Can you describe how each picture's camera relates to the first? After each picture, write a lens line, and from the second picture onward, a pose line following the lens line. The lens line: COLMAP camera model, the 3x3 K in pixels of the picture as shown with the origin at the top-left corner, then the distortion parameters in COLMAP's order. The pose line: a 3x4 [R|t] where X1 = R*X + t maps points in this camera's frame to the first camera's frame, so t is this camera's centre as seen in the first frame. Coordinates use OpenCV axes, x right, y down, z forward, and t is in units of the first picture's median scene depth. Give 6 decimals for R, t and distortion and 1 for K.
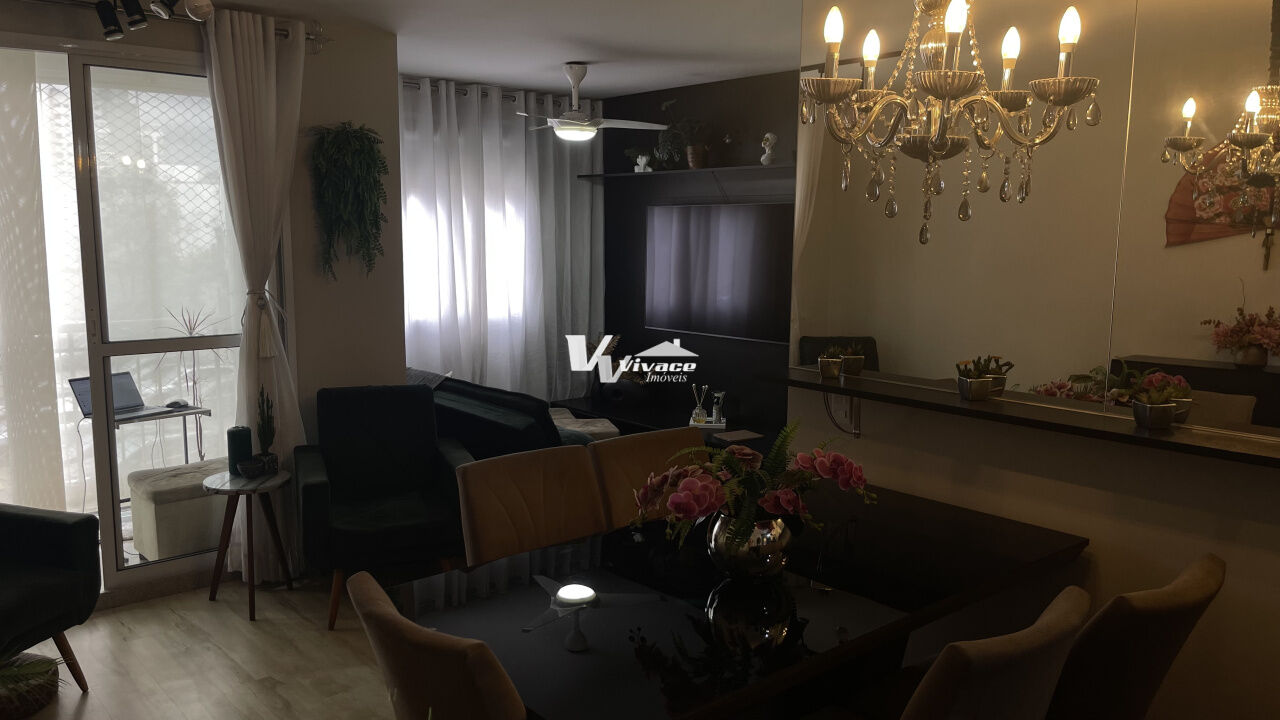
lens RADIAL K [[968.5, 0, 615.2], [0, 968.5, 364.8], [0, 0, 1]] dist [0.042690, -0.041941]
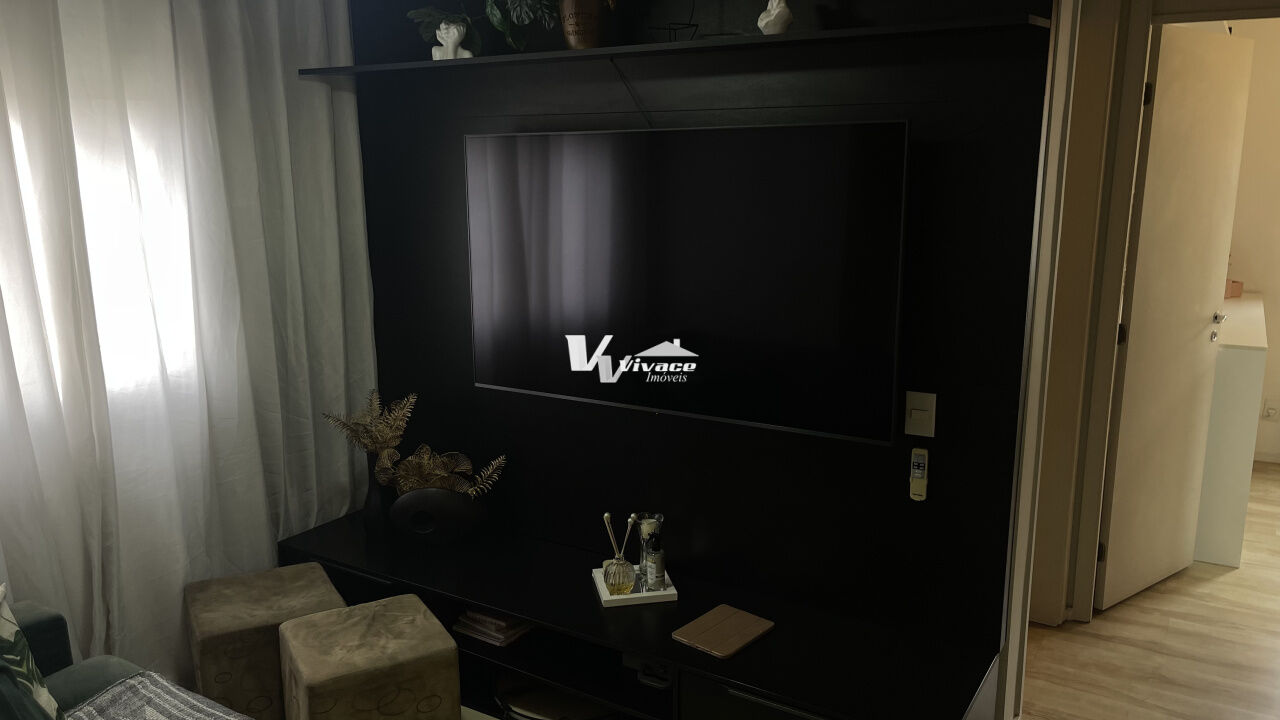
lens RADIAL K [[968.5, 0, 639.8], [0, 968.5, 356.6], [0, 0, 1]] dist [0.042690, -0.041941]
pose [[0.948884, -0.078408, 0.305732, -0.041761], [0.059302, 0.995690, 0.071305, -0.089758], [-0.310005, -0.049530, 0.949444, 0.551085]]
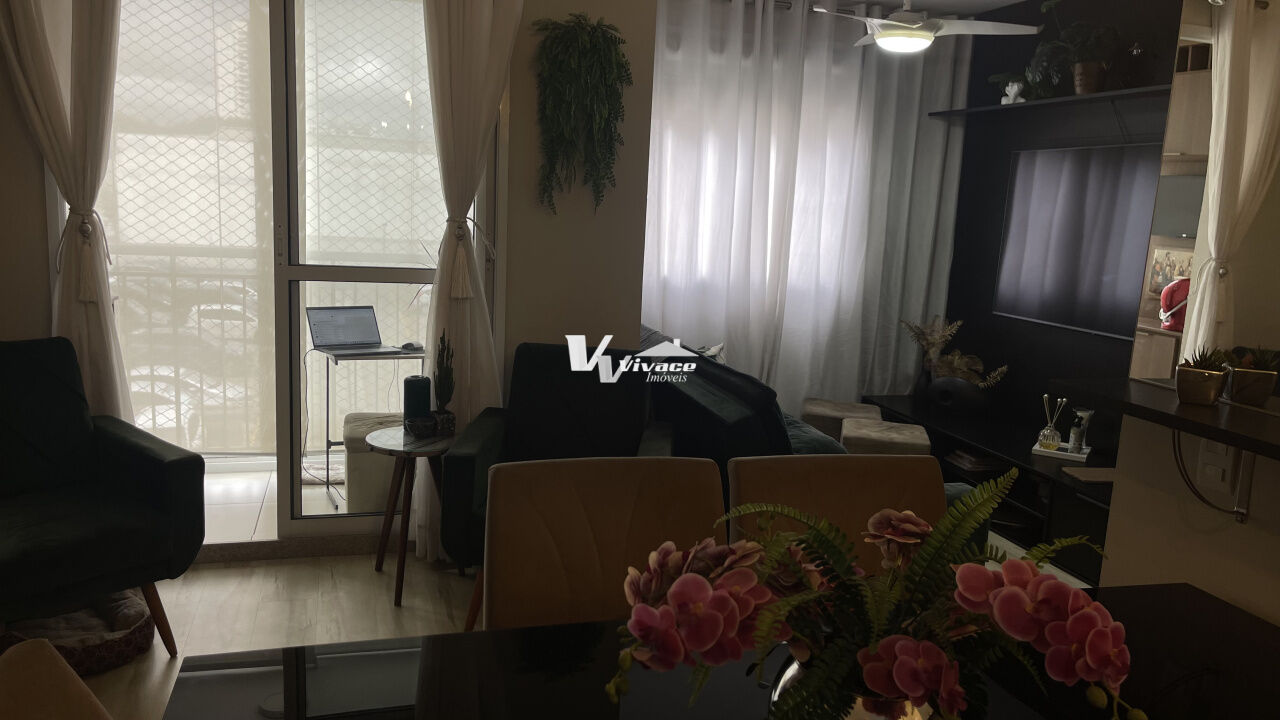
lens RADIAL K [[968.5, 0, 630.1], [0, 968.5, 366.4], [0, 0, 1]] dist [0.042690, -0.041941]
pose [[0.913742, 0.110964, -0.390850, 0.079756], [-0.103154, 0.993820, 0.040993, 0.000999], [0.392983, 0.002861, 0.919541, 0.206424]]
